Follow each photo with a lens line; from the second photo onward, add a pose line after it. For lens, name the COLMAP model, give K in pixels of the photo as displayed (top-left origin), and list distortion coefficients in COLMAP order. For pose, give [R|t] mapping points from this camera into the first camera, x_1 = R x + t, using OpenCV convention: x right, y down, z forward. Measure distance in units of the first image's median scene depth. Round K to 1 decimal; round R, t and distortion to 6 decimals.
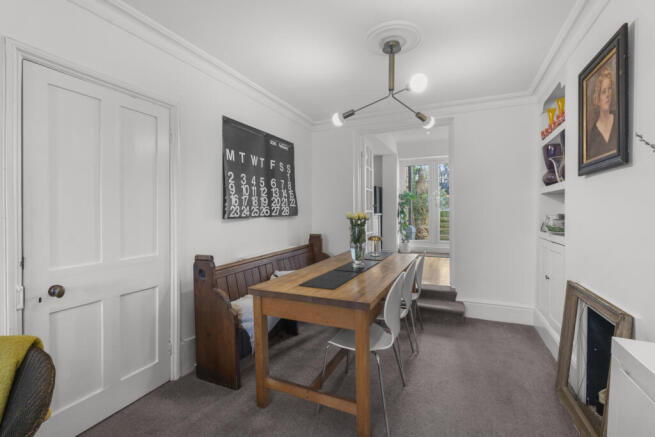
lens RADIAL K [[291.0, 0, 329.5], [0, 291.0, 211.3], [0, 0, 1]] dist [-0.000844, -0.000186]
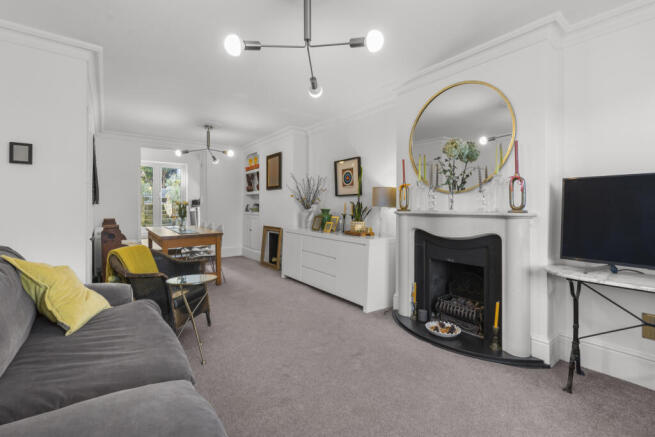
lens RADIAL K [[291.0, 0, 326.5], [0, 291.0, 212.5], [0, 0, 1]] dist [-0.000844, -0.000186]
pose [[0.476488, -0.011509, 0.879106, -1.350991], [0.000506, 0.999918, 0.012816, 0.064911], [-0.879181, -0.005662, 0.476454, -0.880539]]
